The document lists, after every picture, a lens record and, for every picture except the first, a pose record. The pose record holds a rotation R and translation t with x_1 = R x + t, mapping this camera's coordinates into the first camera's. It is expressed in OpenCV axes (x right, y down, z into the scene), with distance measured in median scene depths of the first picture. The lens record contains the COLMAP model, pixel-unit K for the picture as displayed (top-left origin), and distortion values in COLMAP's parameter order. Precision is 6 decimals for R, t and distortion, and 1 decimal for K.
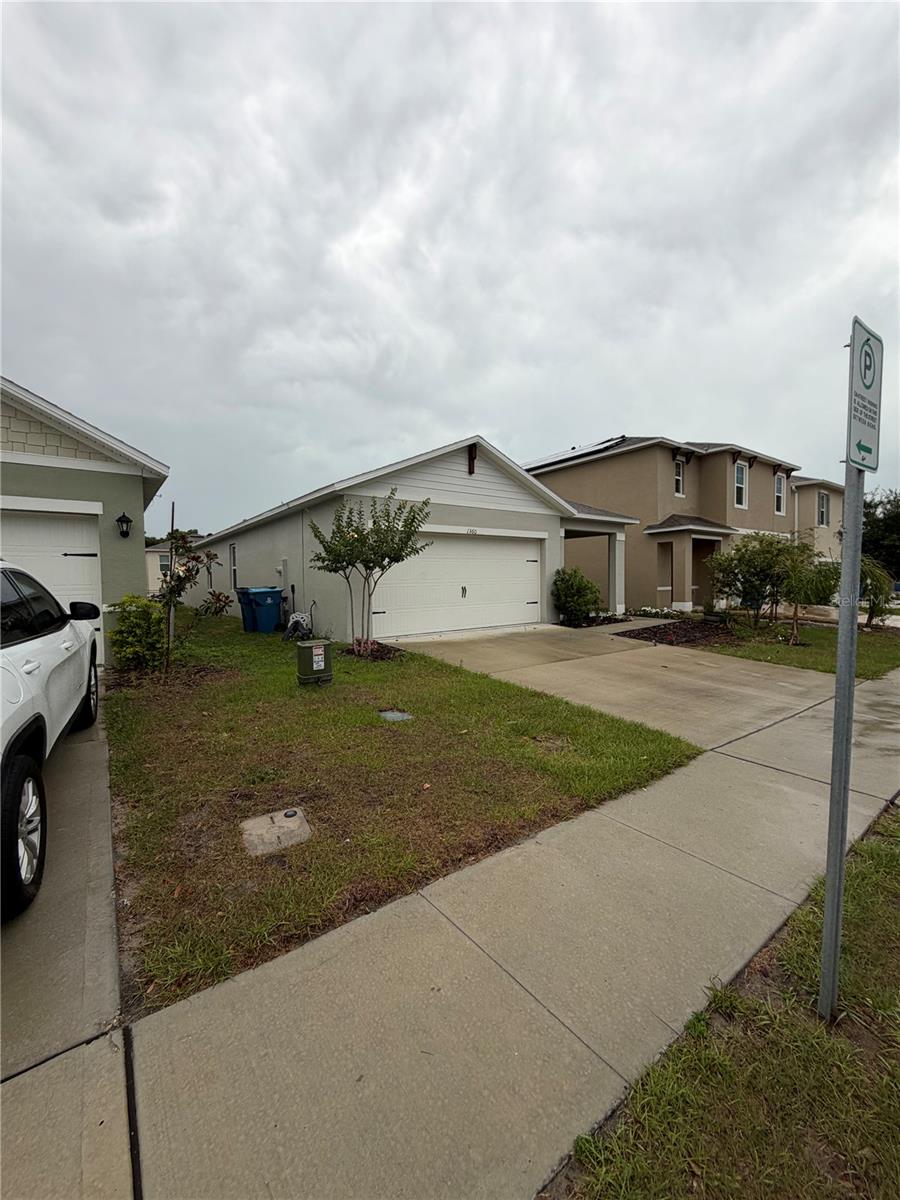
lens RADIAL K [[474.8, 0, 444.5], [0, 474.8, 600.2], [0, 0, 1]] dist [-0.001256, -0.000101]
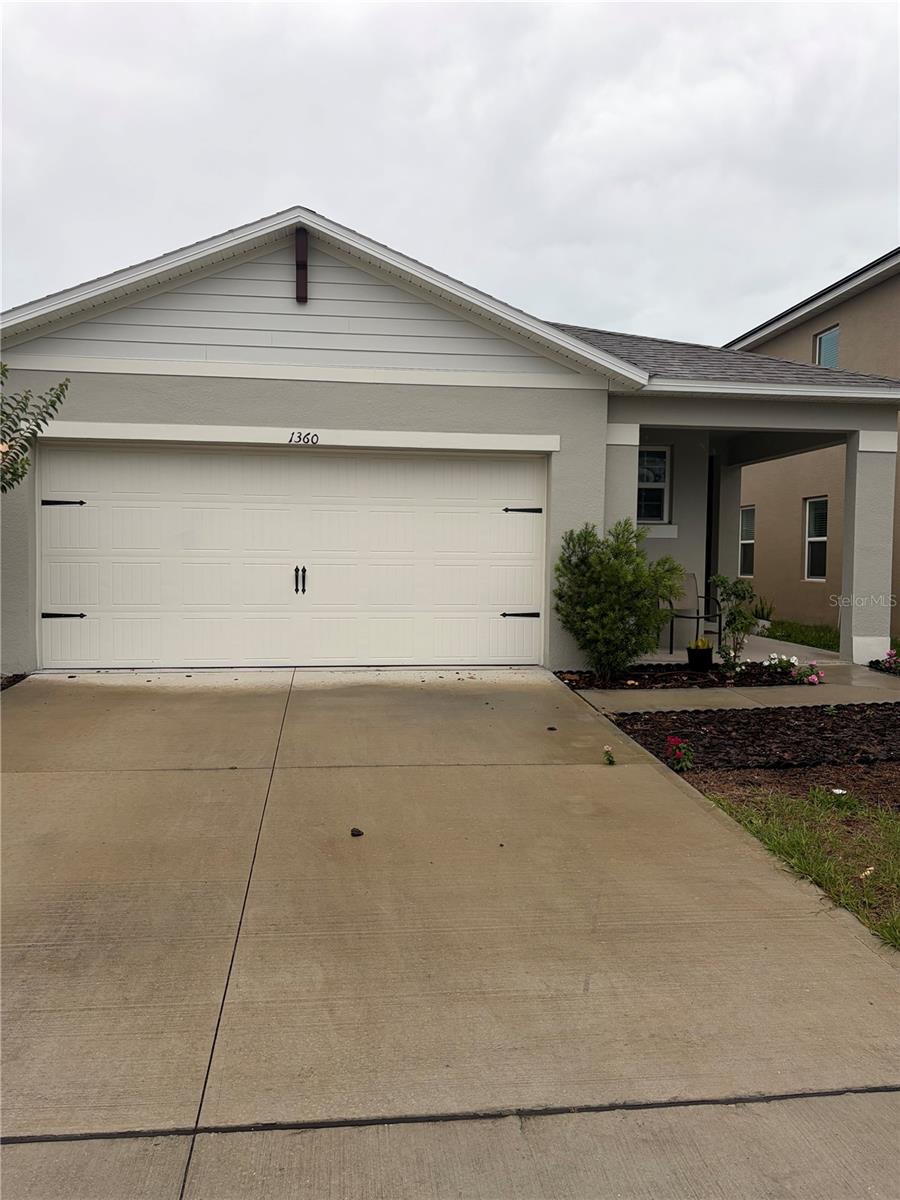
lens RADIAL K [[921.3, 0, 448.2], [0, 921.3, 602.1], [0, 0, 1]] dist [0.027016, -0.014208]
pose [[0.874220, 0.046388, -0.483309, 0.507165], [-0.045092, 0.998880, 0.014308, -0.013729], [0.483431, 0.009285, 0.875333, 0.298869]]
